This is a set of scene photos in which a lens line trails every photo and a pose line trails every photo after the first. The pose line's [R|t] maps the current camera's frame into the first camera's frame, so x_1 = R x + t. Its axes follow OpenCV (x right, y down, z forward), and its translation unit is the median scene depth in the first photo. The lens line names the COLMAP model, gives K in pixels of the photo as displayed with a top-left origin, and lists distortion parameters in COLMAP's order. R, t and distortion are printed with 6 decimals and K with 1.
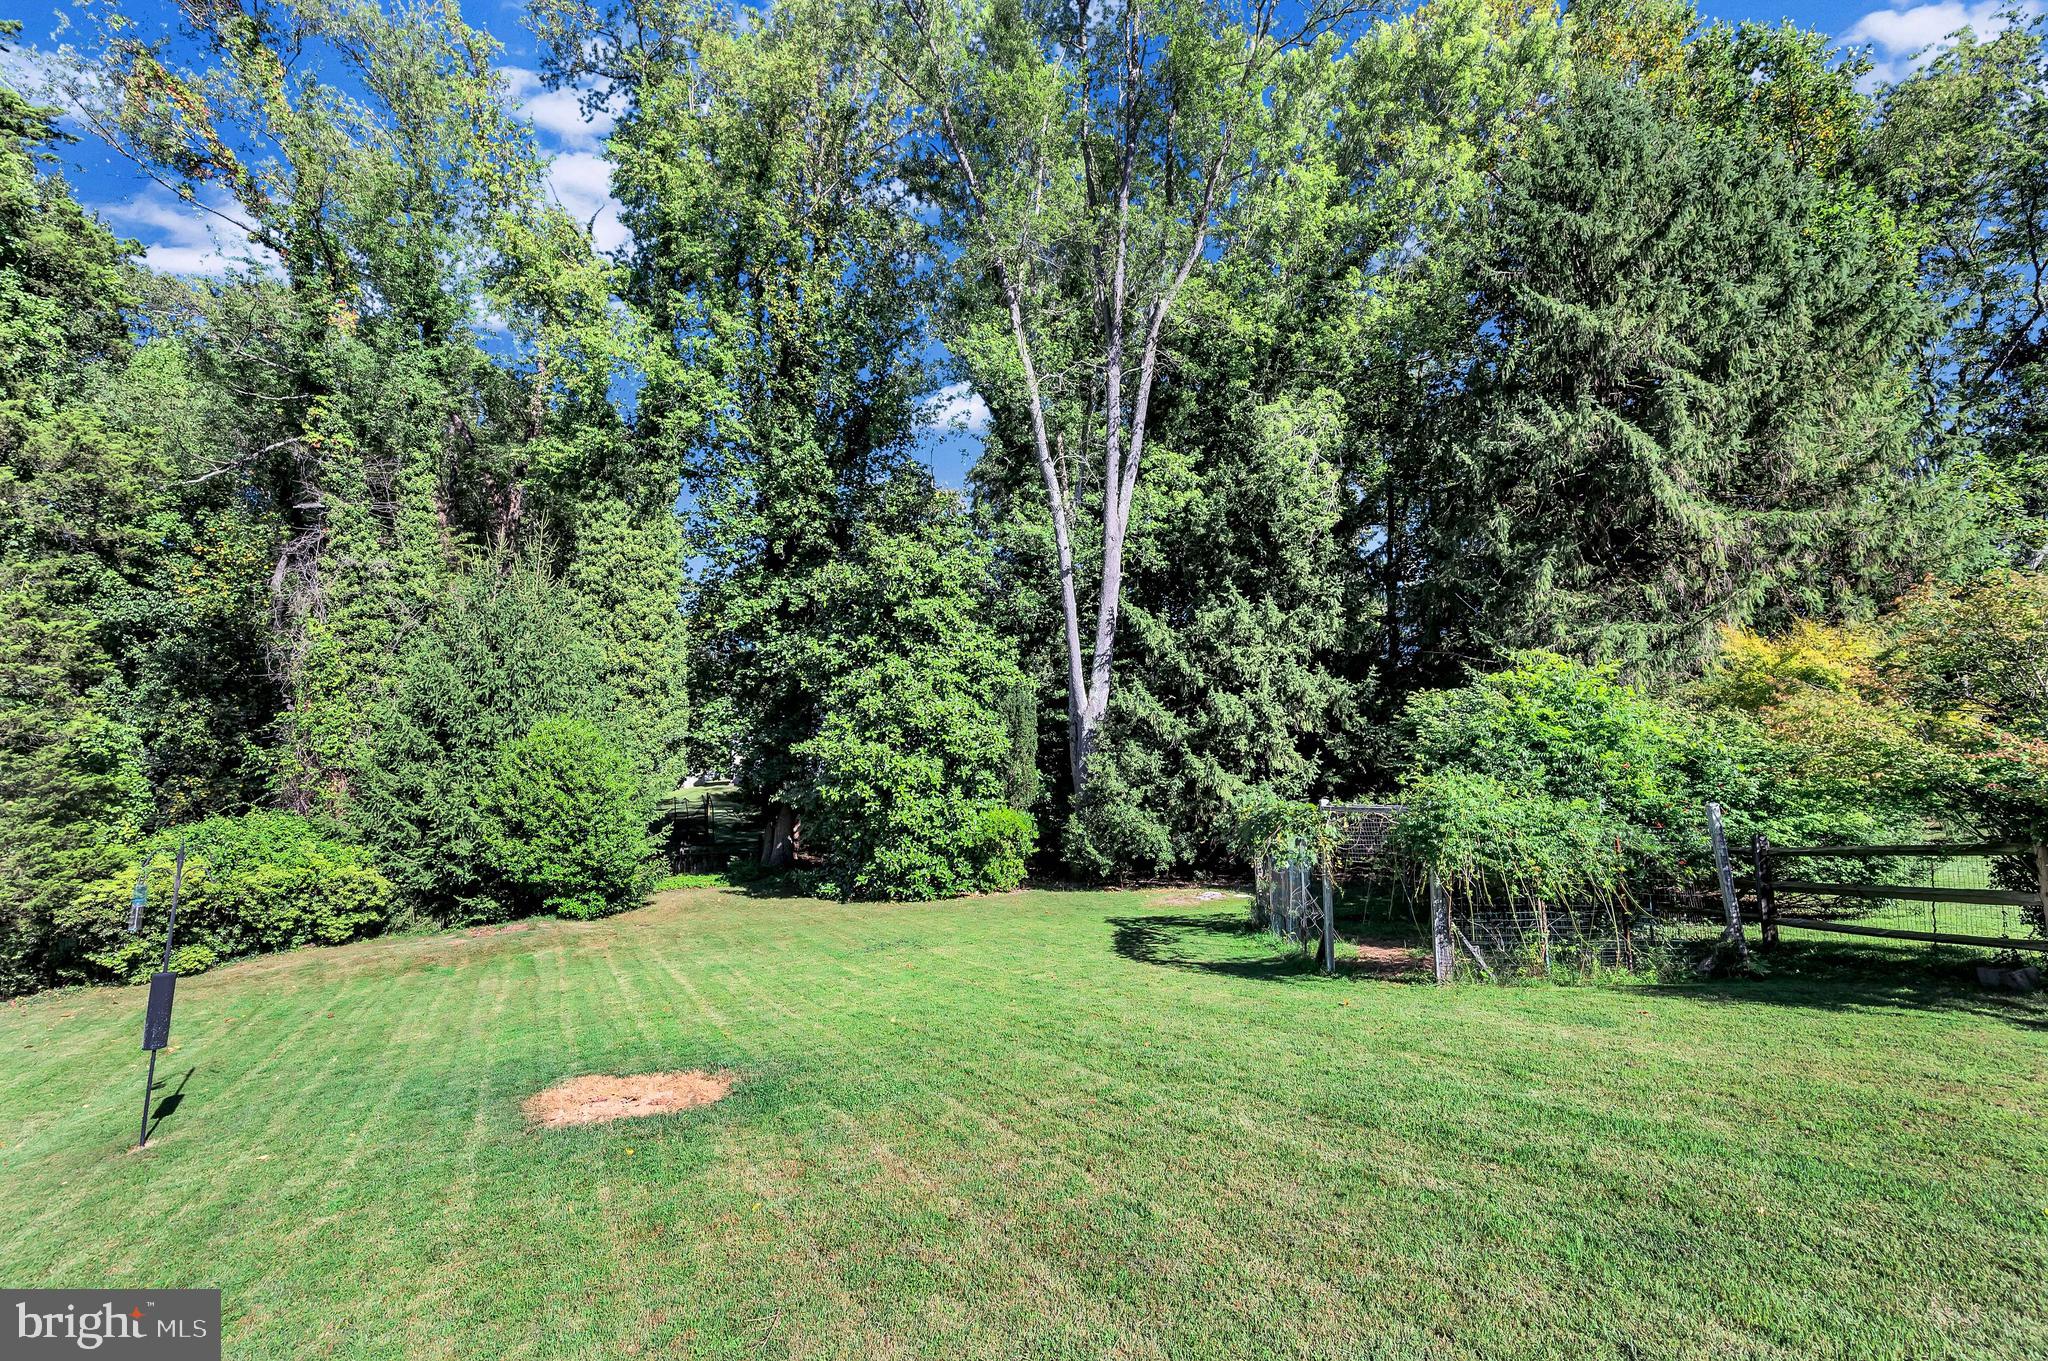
lens RADIAL K [[803.9, 0, 1024.0], [0, 803.9, 680.5], [0, 0, 1]] dist [0.000343, 0.000012]
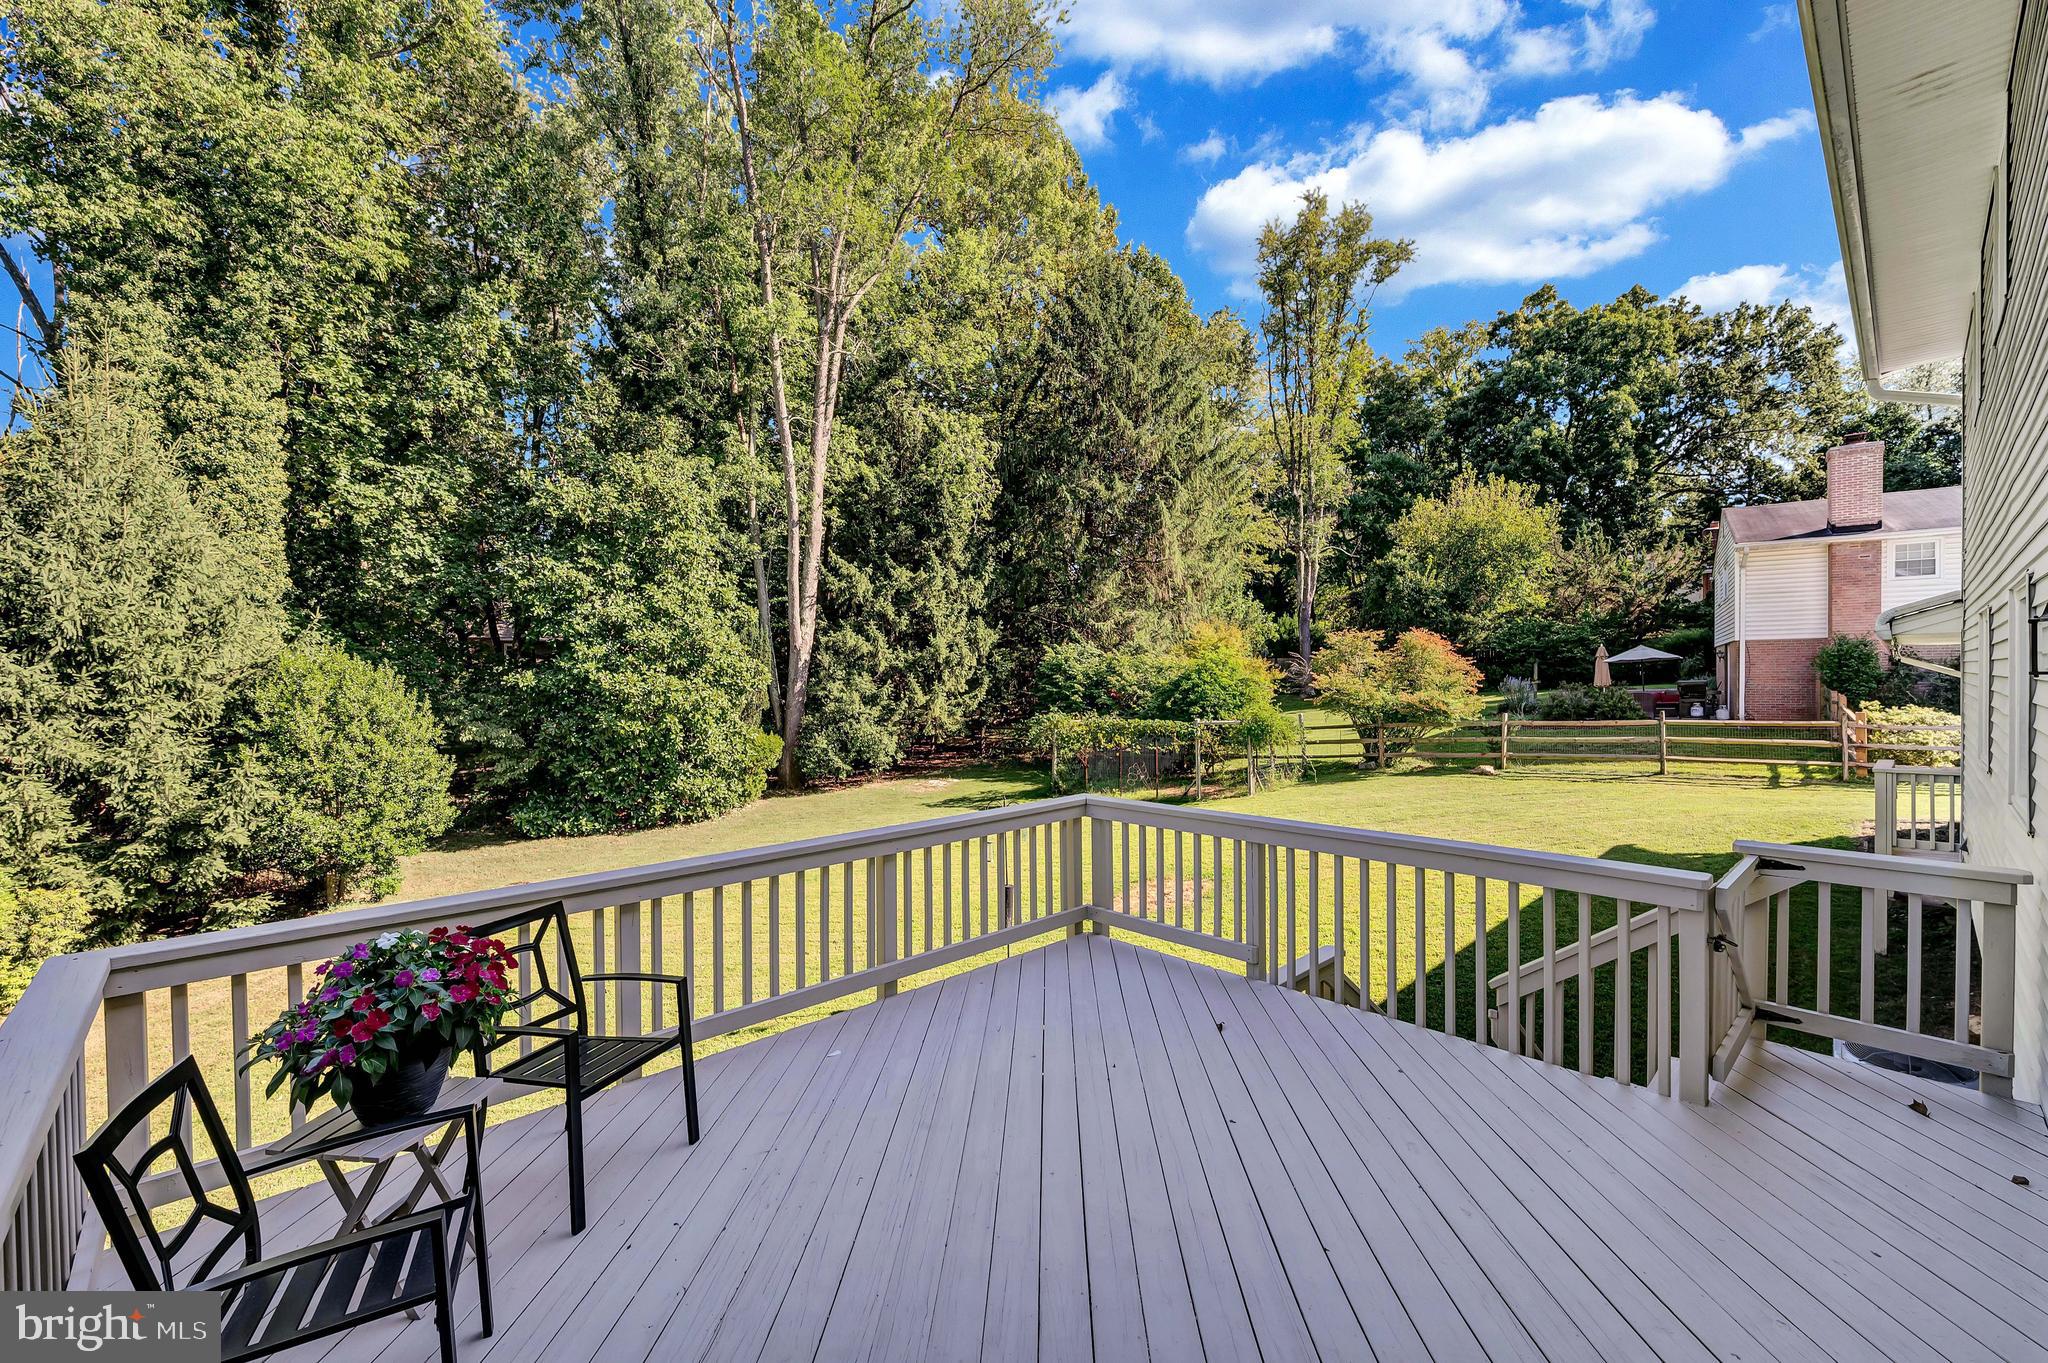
lens RADIAL K [[803.9, 0, 1024.0], [0, 803.9, 681.5], [0, 0, 1]] dist [0.000343, 0.000012]
pose [[0.638789, -0.016504, 0.769205, -0.670318], [-0.073786, 0.993848, 0.082599, -0.031570], [-0.765836, -0.109520, 0.633641, 0.010201]]
